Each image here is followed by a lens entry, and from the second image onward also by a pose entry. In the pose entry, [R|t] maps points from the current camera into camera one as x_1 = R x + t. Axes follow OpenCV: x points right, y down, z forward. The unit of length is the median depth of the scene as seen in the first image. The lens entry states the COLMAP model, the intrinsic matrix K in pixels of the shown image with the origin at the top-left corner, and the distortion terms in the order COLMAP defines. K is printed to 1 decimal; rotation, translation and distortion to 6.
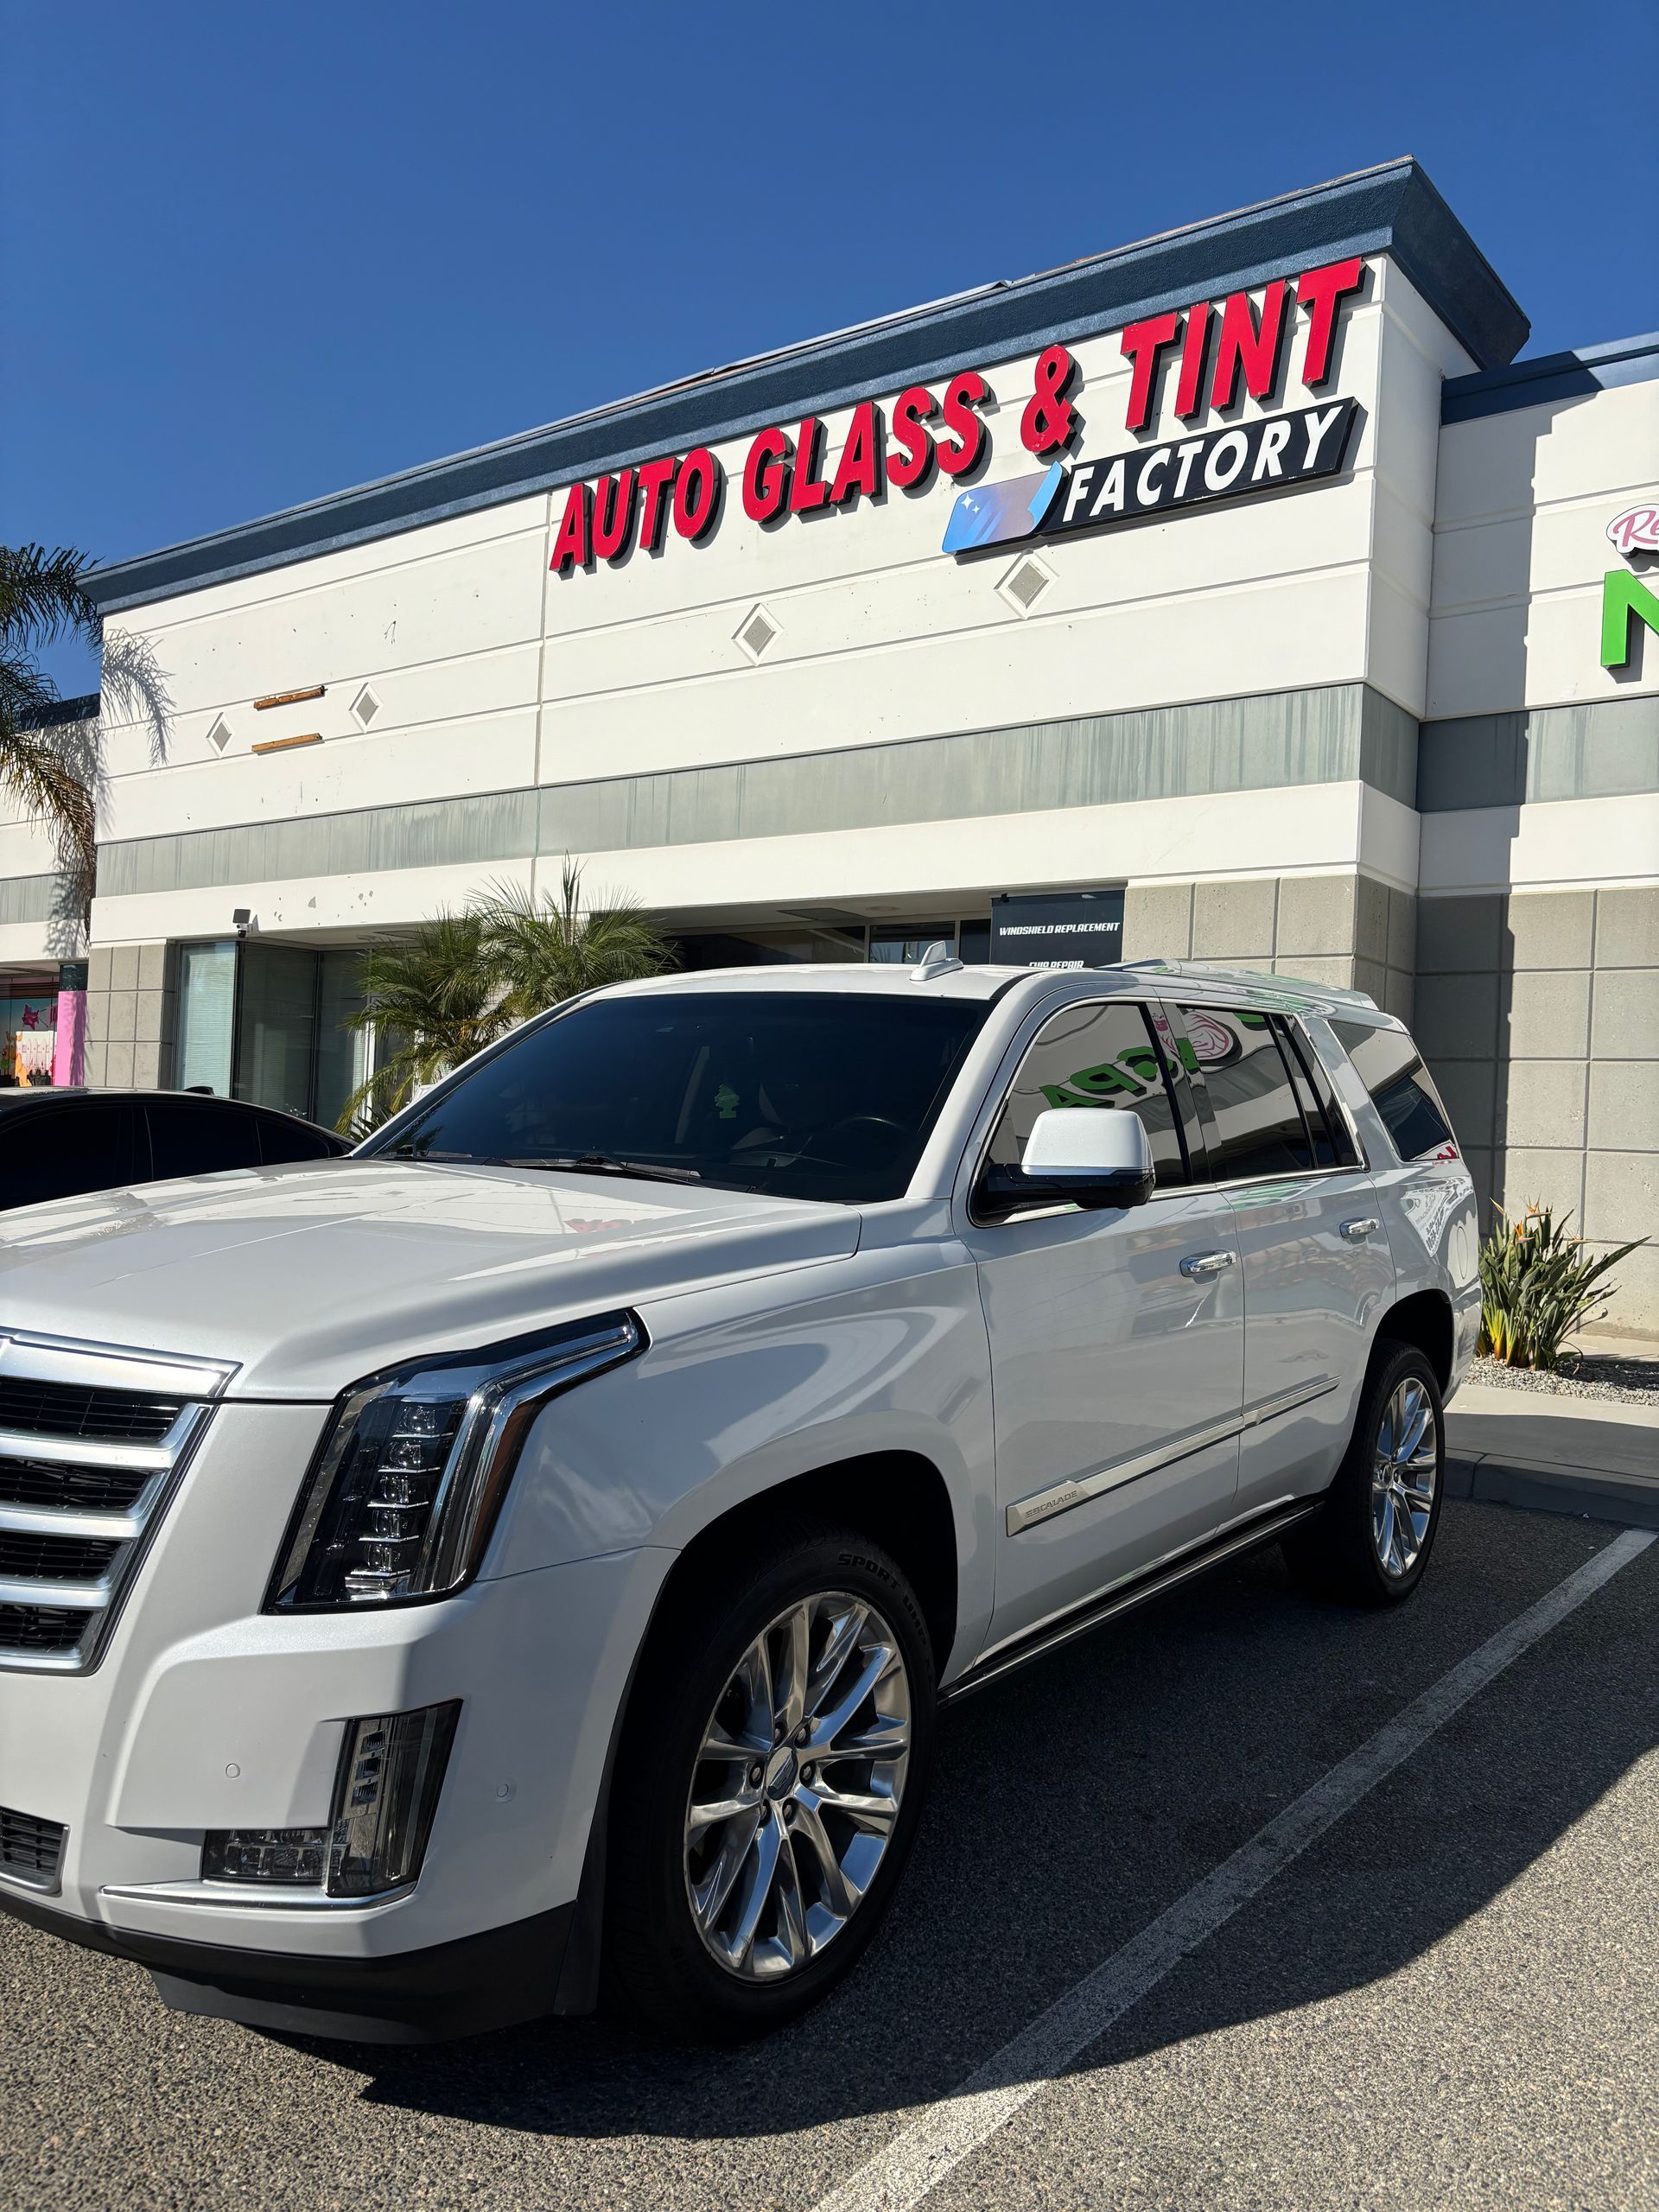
lens RADIAL K [[1620.2, 0, 839.3], [0, 1620.2, 1115.2], [0, 0, 1]] dist [0.036722, -0.025990]
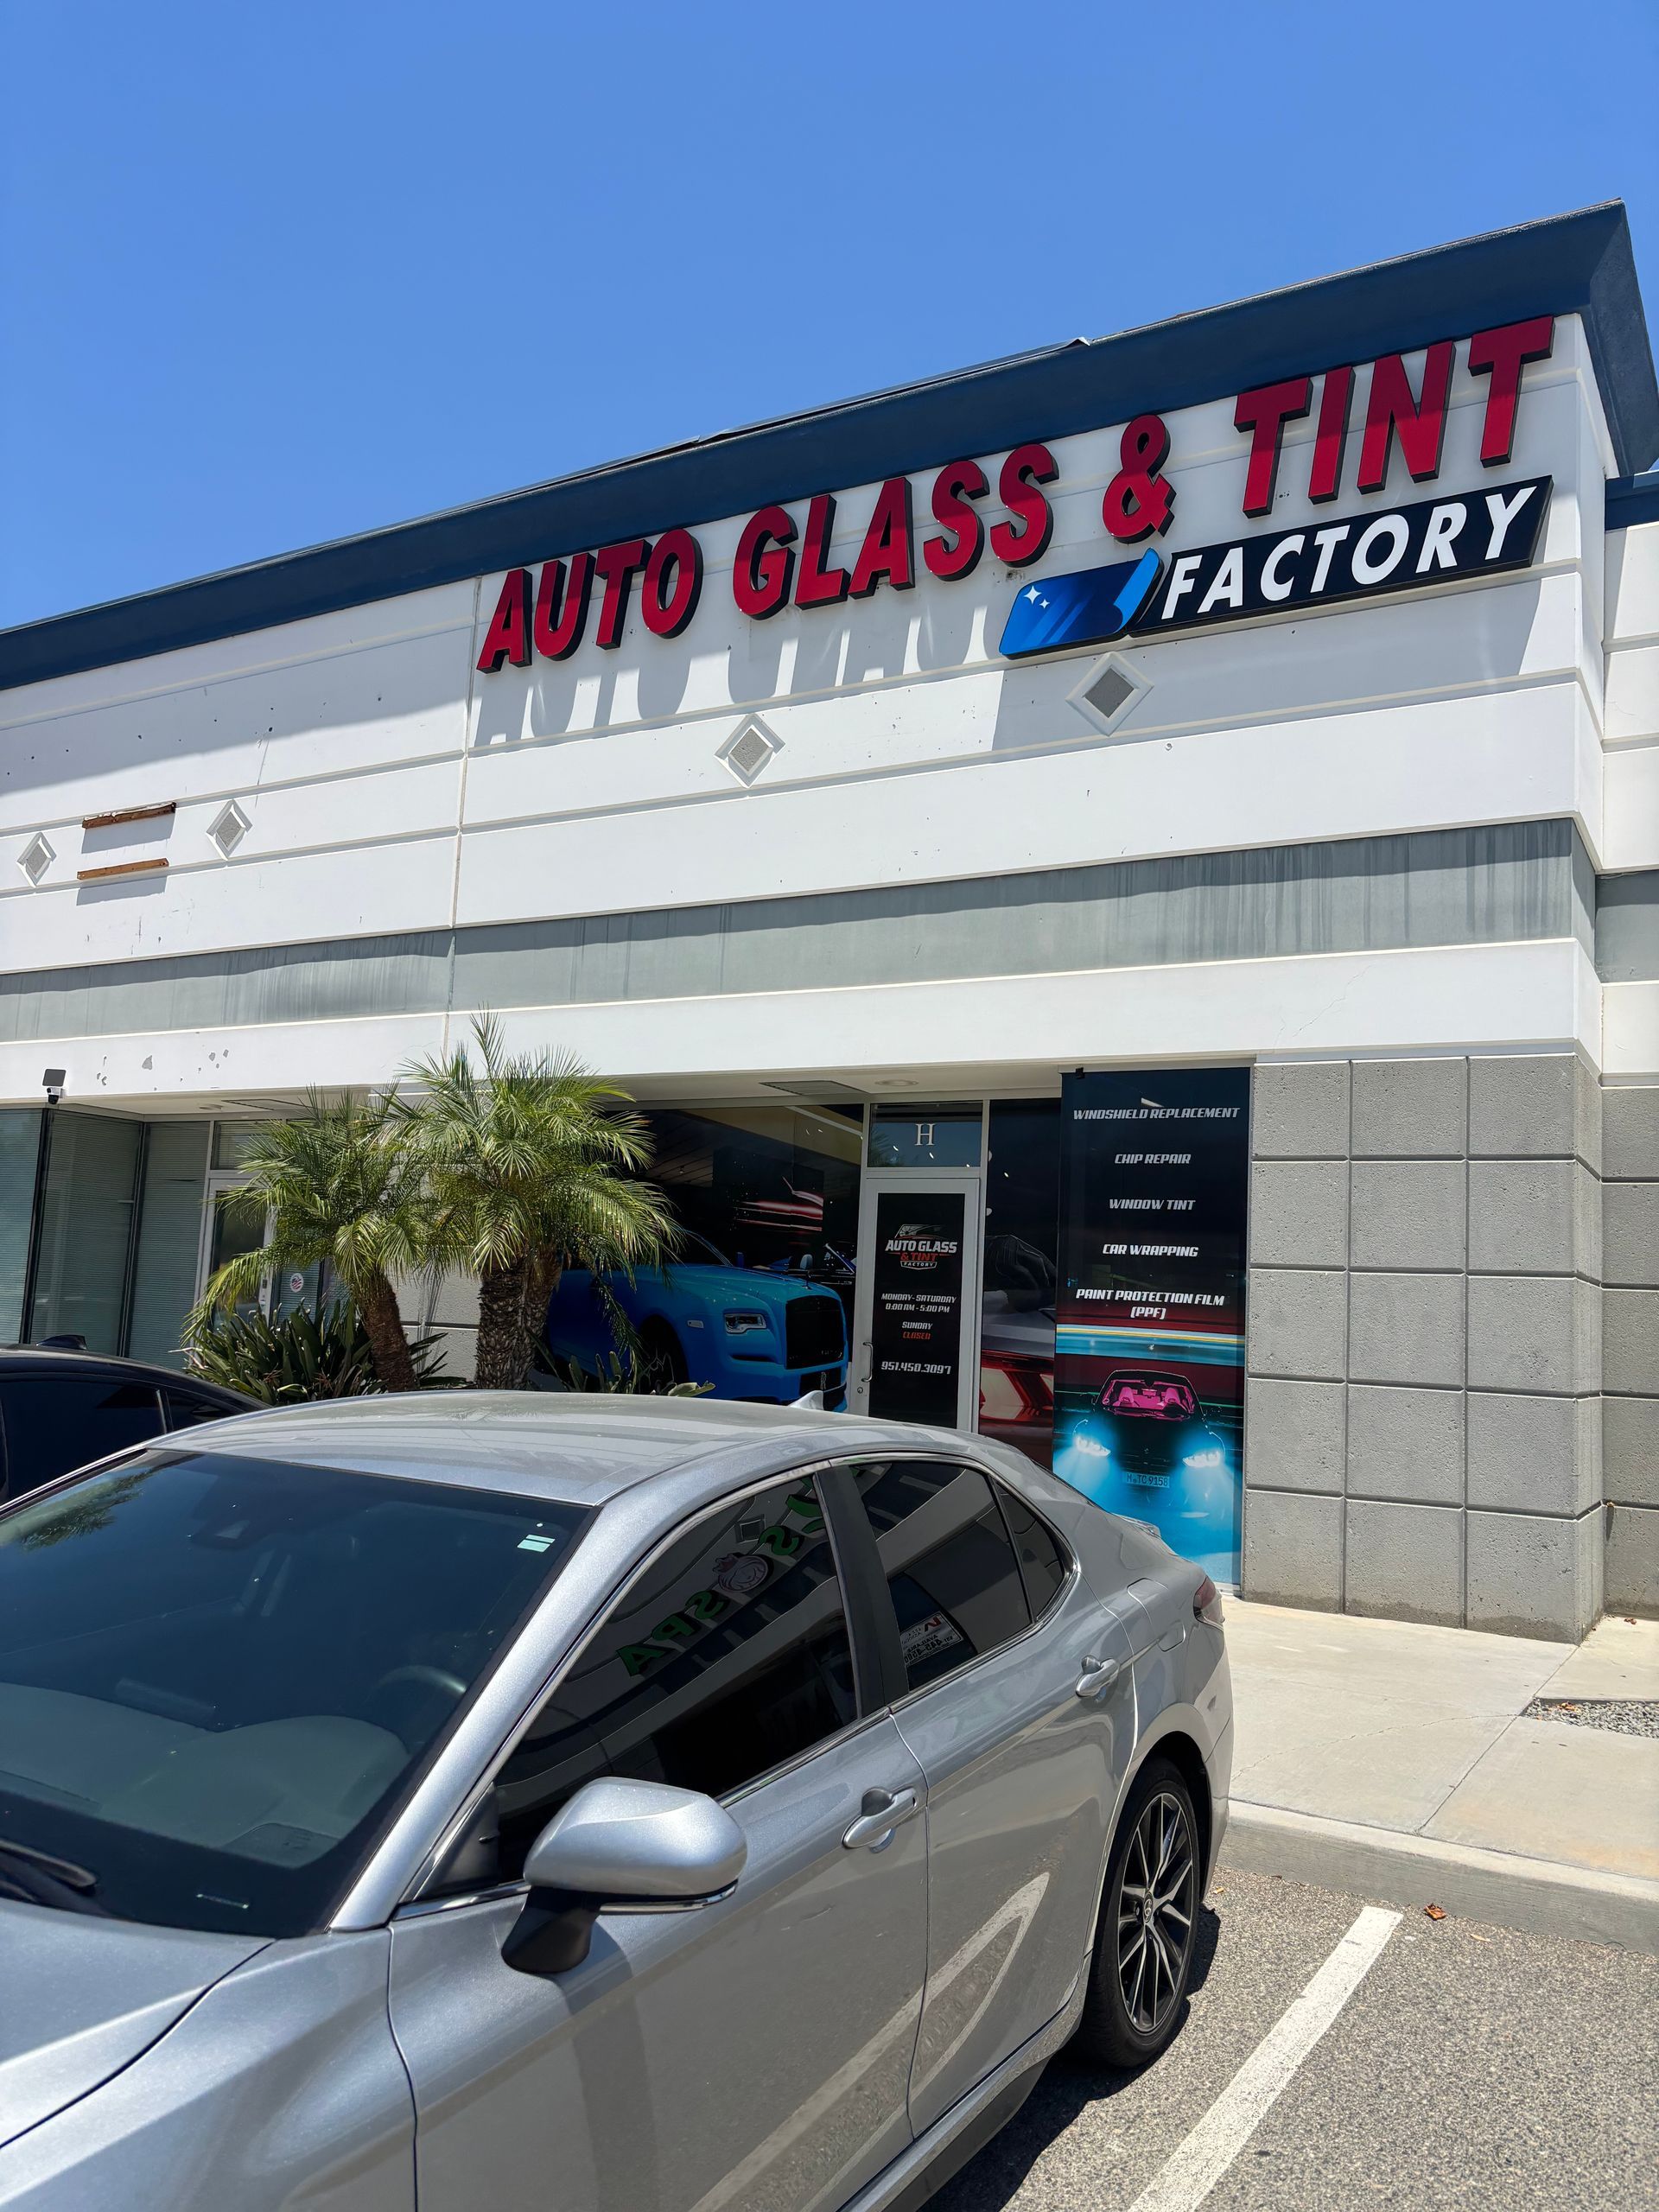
lens RADIAL K [[1592.0, 0, 838.9], [0, 1592.0, 1122.8], [0, 0, 1]] dist [0.078461, -0.108689]
pose [[0.991768, 0.017109, 0.126896, -0.119774], [-0.004252, 0.994886, -0.100912, -0.030588], [-0.127974, 0.099542, 0.986770, 0.247515]]
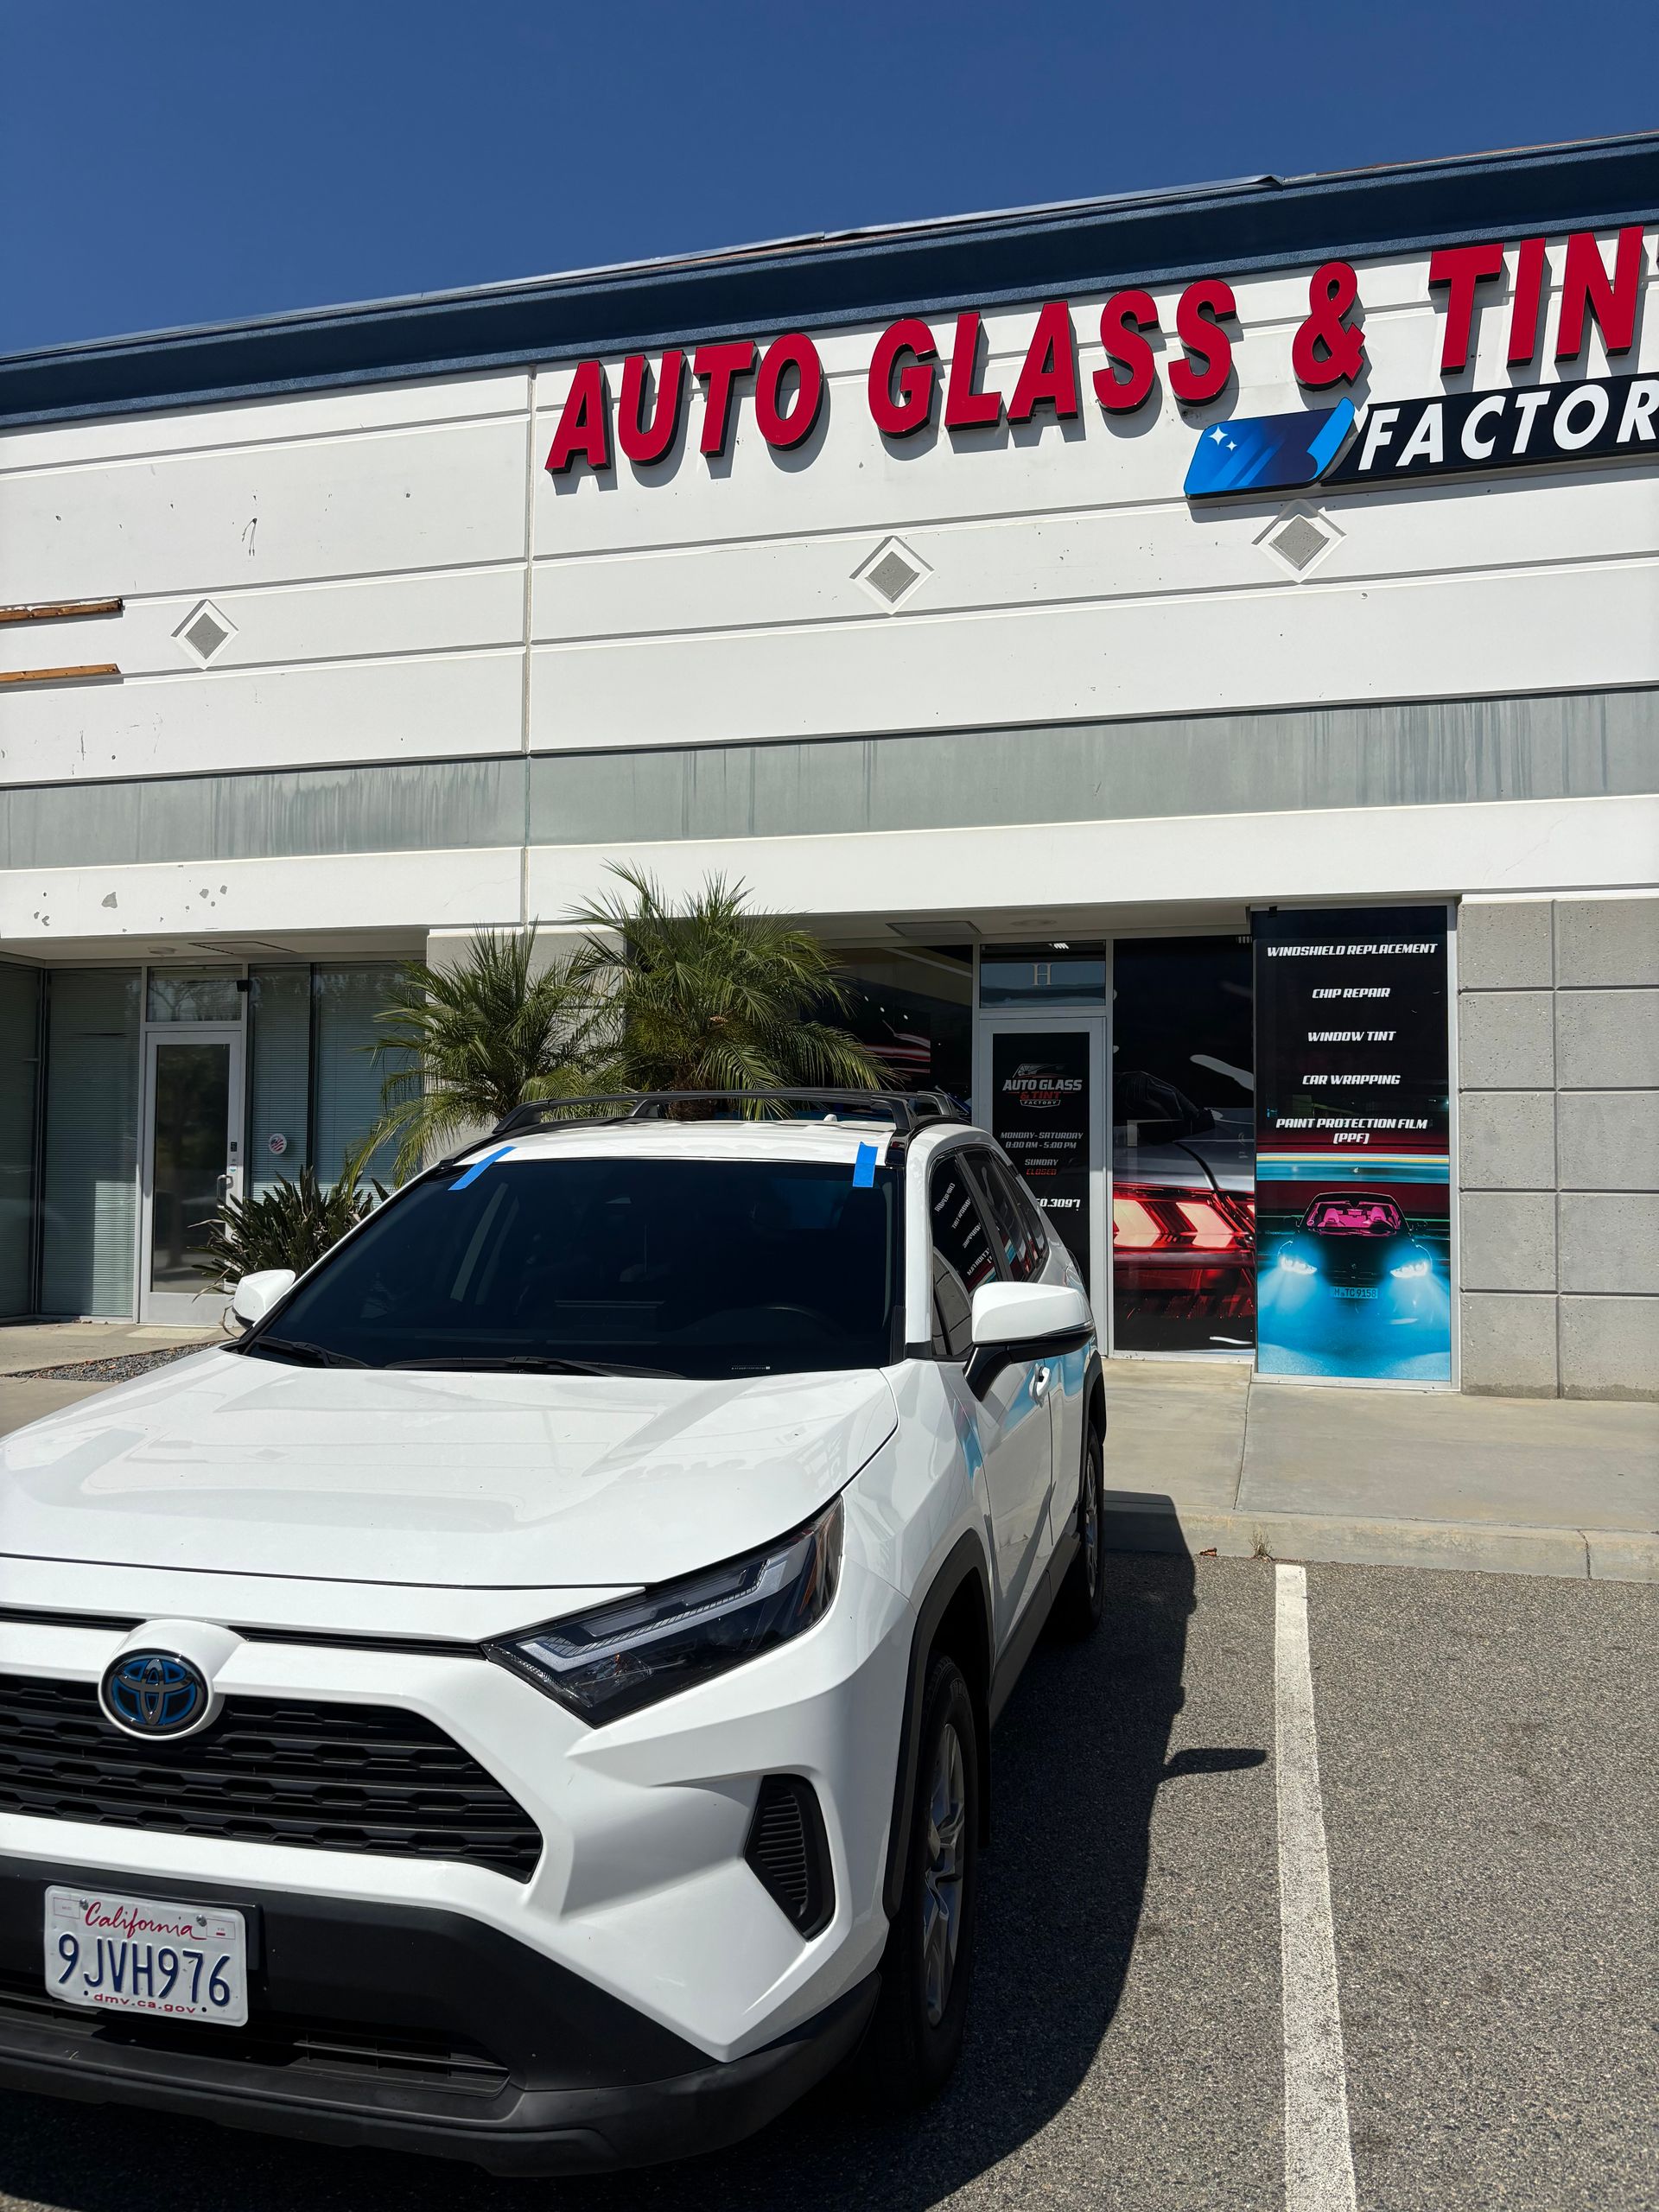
lens RADIAL K [[1568.4, 0, 837.1], [0, 1568.4, 1088.7], [0, 0, 1]] dist [0.000932, 0.035001]
pose [[0.923691, -0.019081, 0.382662, -0.426056], [0.030785, 0.999226, -0.024485, -0.031633], [-0.381899, 0.034397, 0.923564, 0.357387]]
